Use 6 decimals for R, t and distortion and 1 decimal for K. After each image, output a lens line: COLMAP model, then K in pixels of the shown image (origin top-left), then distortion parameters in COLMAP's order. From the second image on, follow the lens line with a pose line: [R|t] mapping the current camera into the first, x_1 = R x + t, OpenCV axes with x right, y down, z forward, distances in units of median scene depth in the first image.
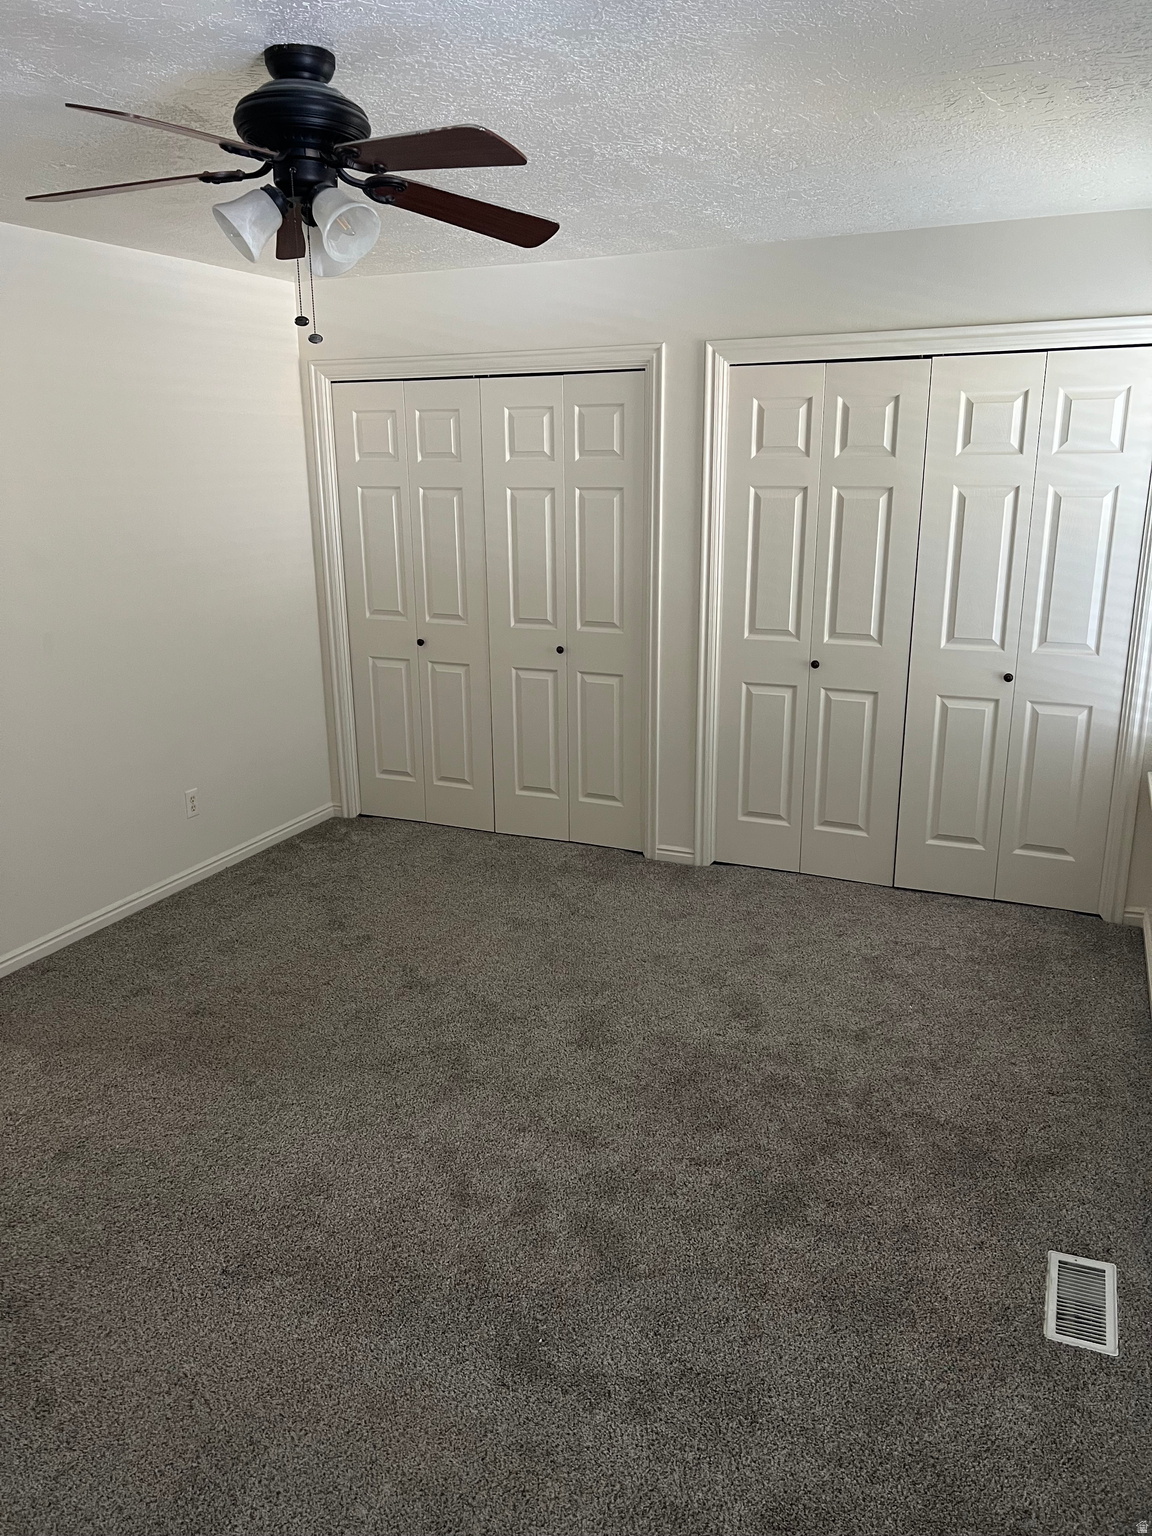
lens RADIAL K [[1146.4, 0, 573.4], [0, 1146.4, 766.4], [0, 0, 1]] dist [0.058333, -0.064389]
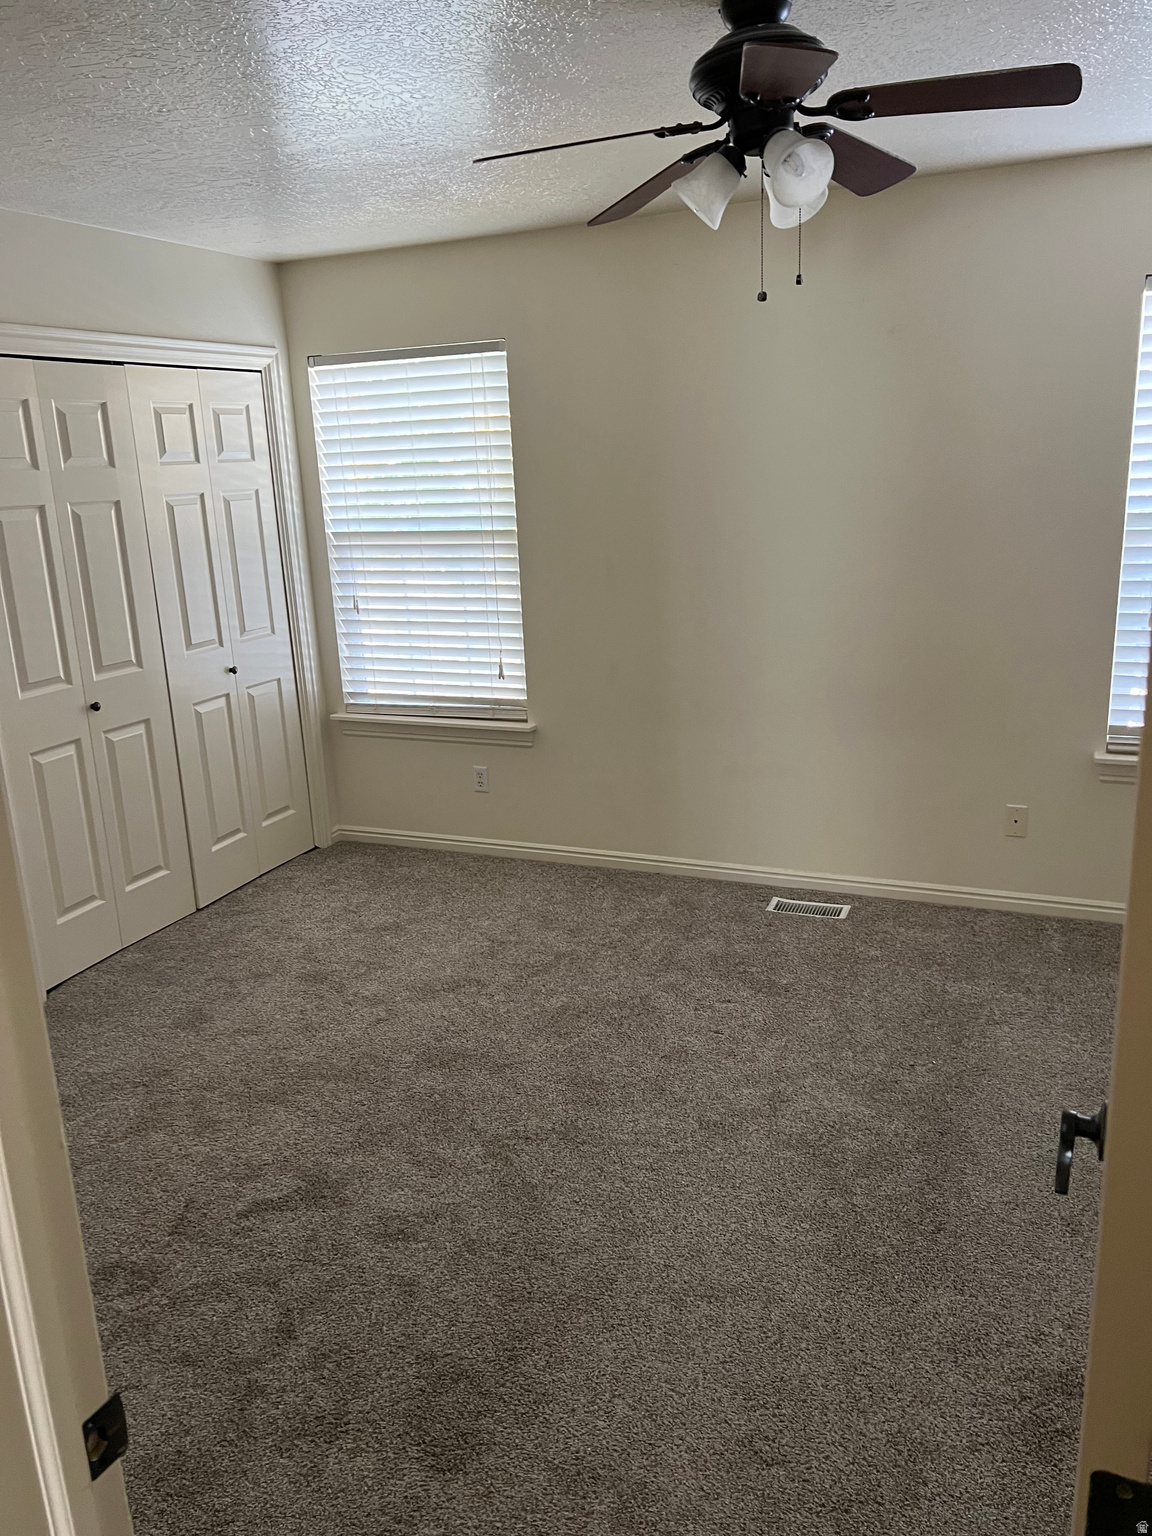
lens RADIAL K [[1146.4, 0, 568.2], [0, 1146.4, 763.2], [0, 0, 1]] dist [0.058333, -0.064389]
pose [[-0.007474, -0.250566, 0.968071, -0.659430], [0.301278, 0.922550, 0.241110, -0.155608], [-0.953507, 0.293460, 0.068595, 0.627458]]
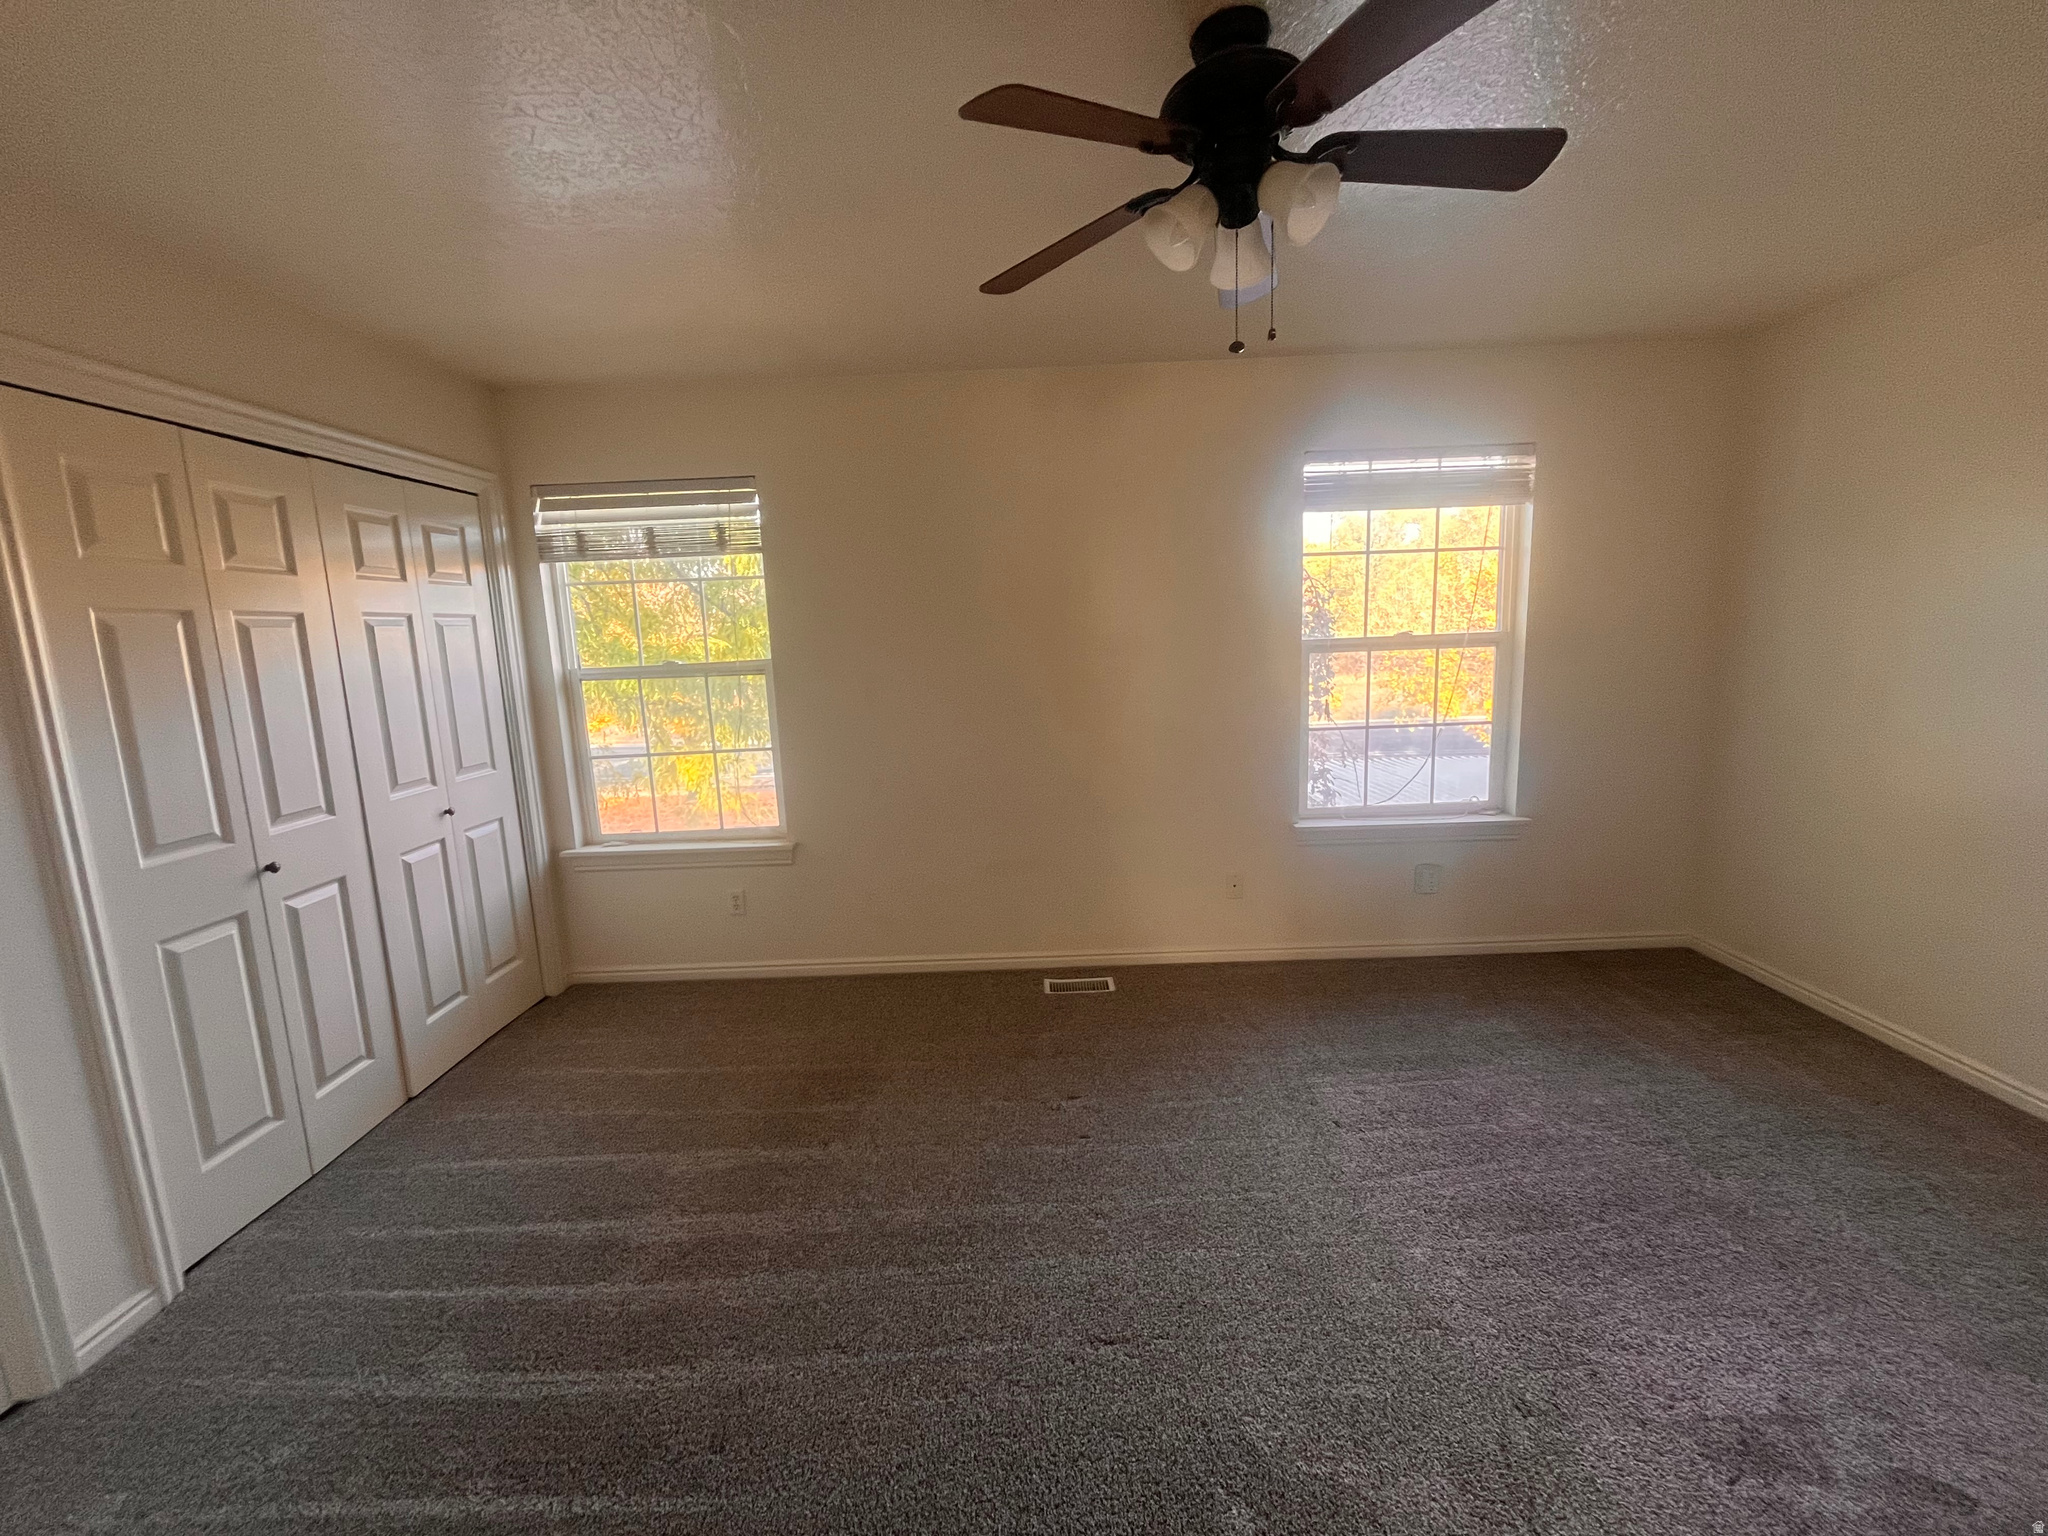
lens RADIAL K [[823.7, 0, 1017.4], [0, 823.7, 755.6], [0, 0, 1]] dist [-0.005224, 0.000295]
pose [[-0.396310, -0.115916, 0.910770, -0.406295], [0.277592, 0.930441, 0.239211, -0.146338], [-0.875146, 0.347624, -0.336566, 0.768993]]
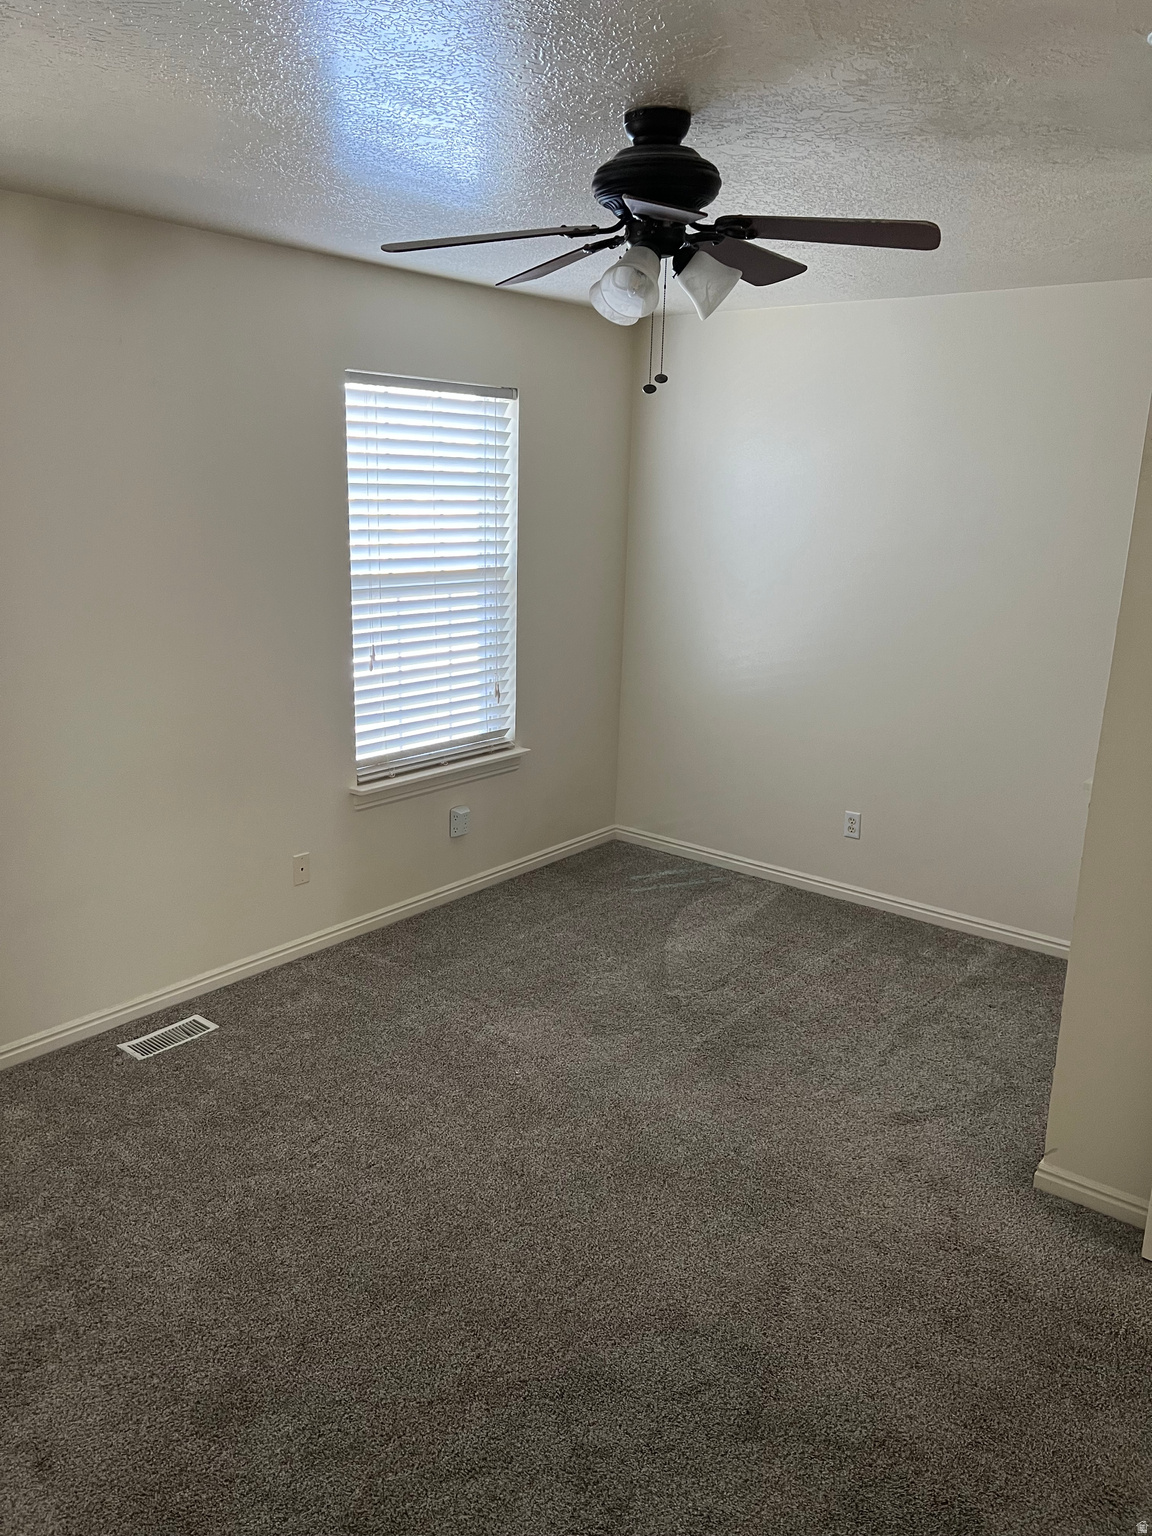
lens RADIAL K [[1146.4, 0, 571.1], [0, 1146.4, 766.2], [0, 0, 1]] dist [0.058333, -0.064389]
pose [[-0.962476, -0.082959, 0.258375, -0.240345], [0.054314, 0.873967, 0.482940, -0.307409], [-0.265875, 0.478851, -0.836667, 1.062447]]
